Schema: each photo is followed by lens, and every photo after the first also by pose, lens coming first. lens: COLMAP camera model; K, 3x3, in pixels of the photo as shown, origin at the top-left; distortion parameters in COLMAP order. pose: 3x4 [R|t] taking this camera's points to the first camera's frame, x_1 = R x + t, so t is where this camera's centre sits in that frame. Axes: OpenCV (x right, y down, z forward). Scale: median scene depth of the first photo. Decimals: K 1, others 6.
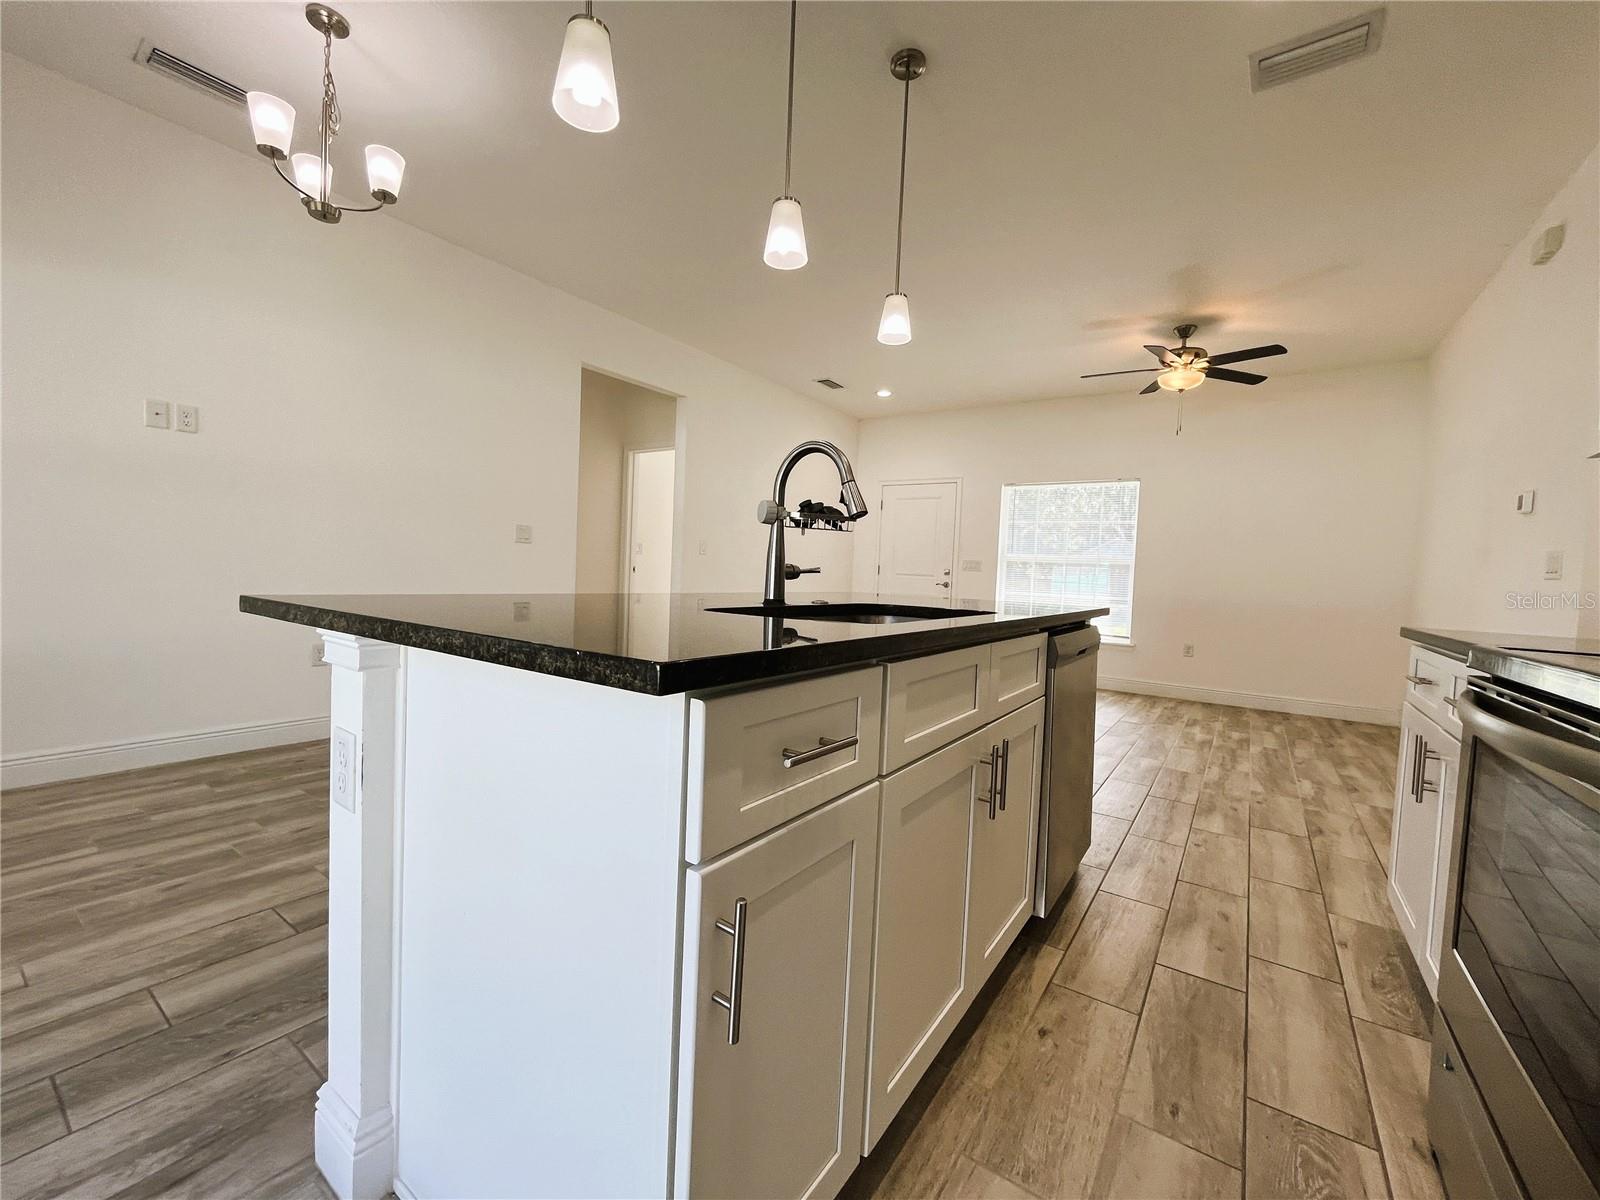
lens RADIAL K [[651.5, 0, 800.6], [0, 651.5, 597.9], [0, 0, 1]] dist [-0.003176, 0.000066]
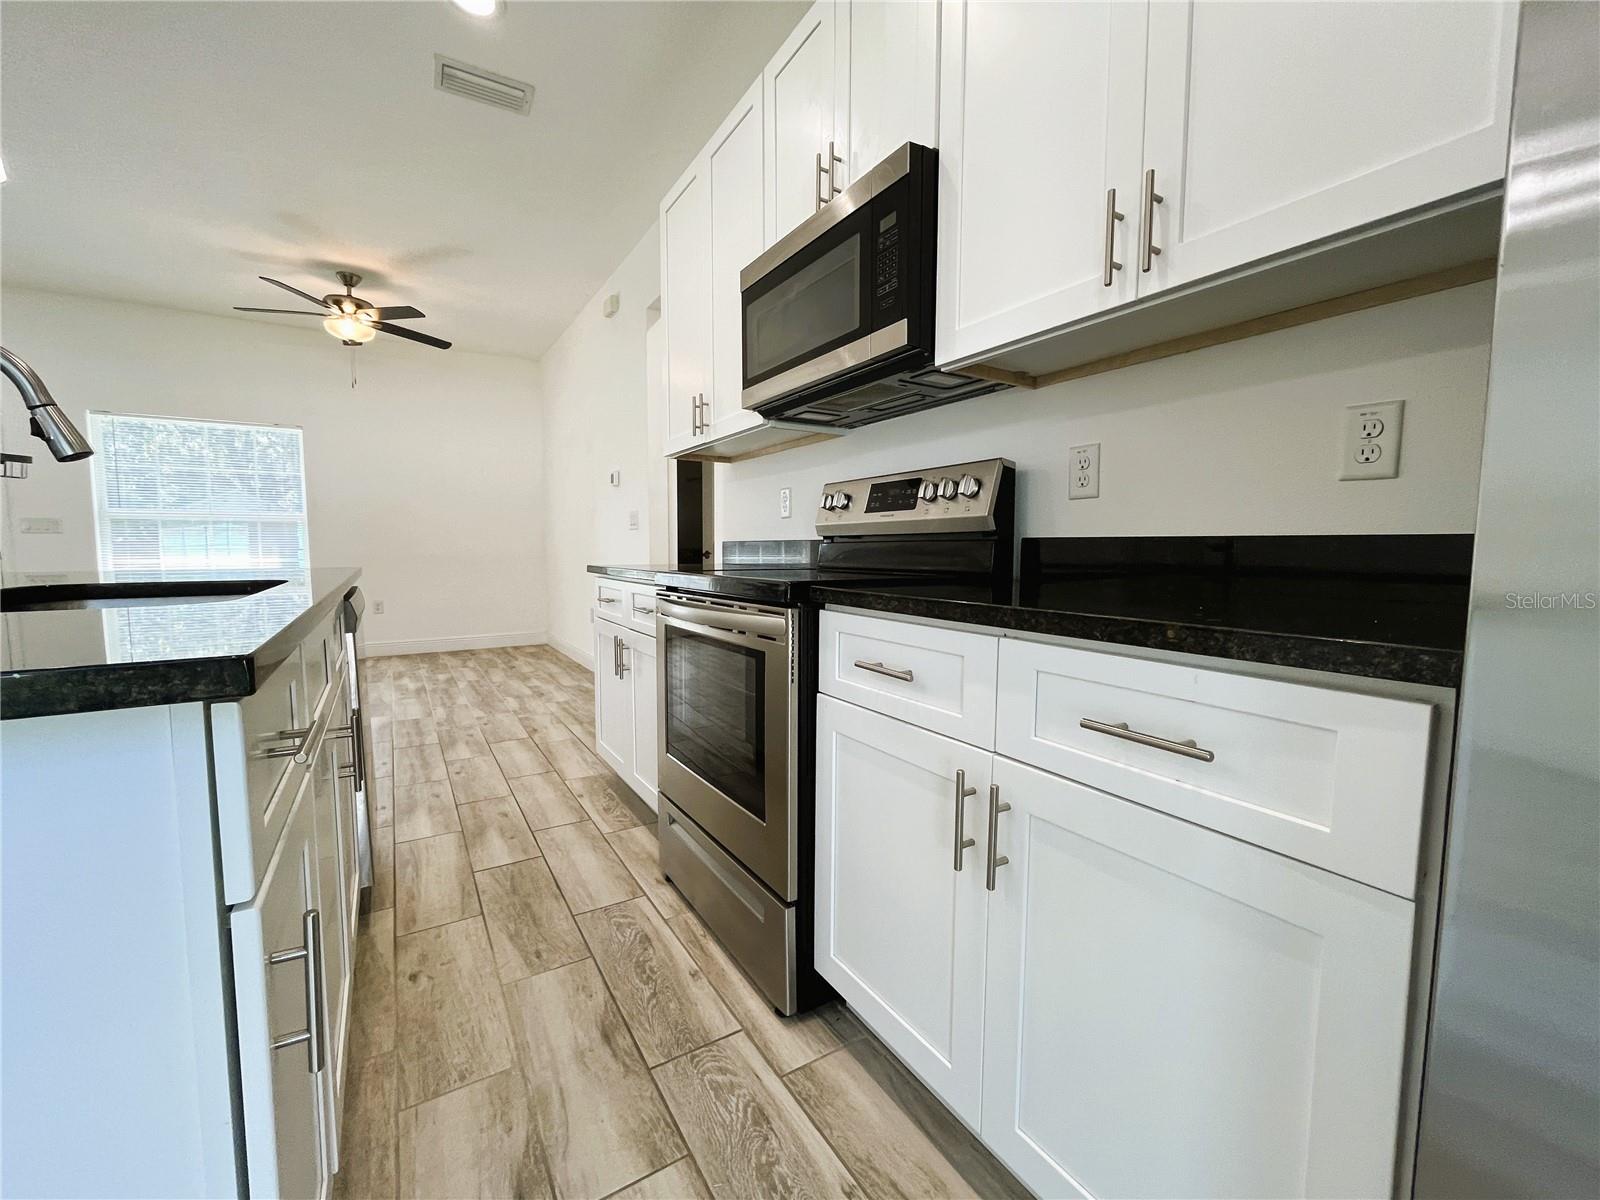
lens RADIAL K [[651.5, 0, 800.6], [0, 651.5, 597.9], [0, 0, 1]] dist [-0.003176, 0.000066]
pose [[0.391438, -0.115007, 0.912989, -0.192594], [0.053302, 0.993327, 0.102274, -0.004971], [-0.918659, 0.008630, 0.394956, 0.011470]]
